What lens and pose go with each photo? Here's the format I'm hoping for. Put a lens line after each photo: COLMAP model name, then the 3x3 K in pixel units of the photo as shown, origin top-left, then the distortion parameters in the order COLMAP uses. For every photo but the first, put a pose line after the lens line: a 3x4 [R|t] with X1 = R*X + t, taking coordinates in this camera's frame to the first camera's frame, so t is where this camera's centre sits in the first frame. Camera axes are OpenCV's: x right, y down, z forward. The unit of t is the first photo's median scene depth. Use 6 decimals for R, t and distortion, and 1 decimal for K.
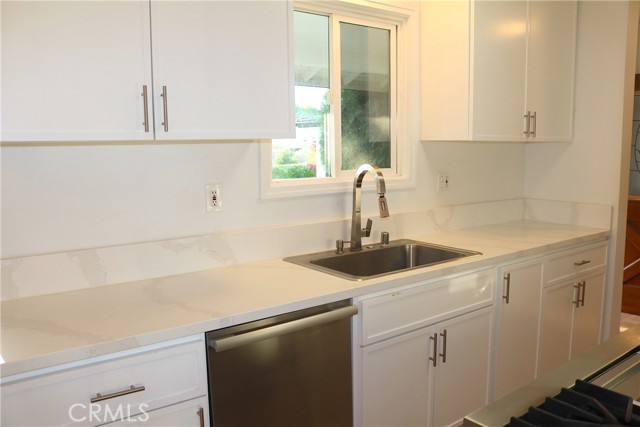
lens RADIAL K [[541.7, 0, 325.9], [0, 541.7, 214.0], [0, 0, 1]] dist [-0.115219, 0.013160]
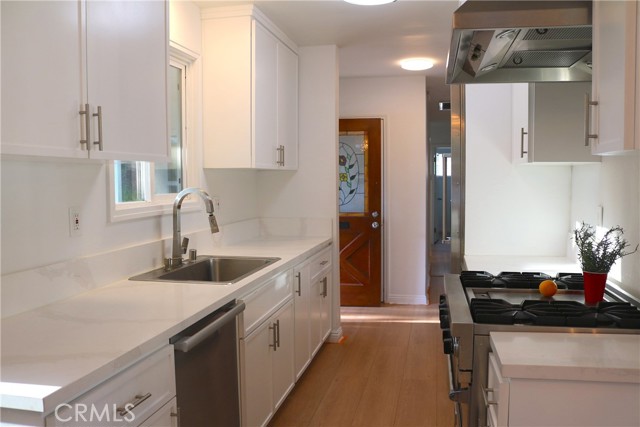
lens RADIAL K [[541.7, 0, 316.5], [0, 541.7, 212.6], [0, 0, 1]] dist [-0.115219, 0.013160]
pose [[0.768018, -0.036843, 0.639367, -0.419593], [0.080657, 0.995959, -0.039495, 0.023863], [-0.635328, 0.081903, 0.767887, -0.017341]]
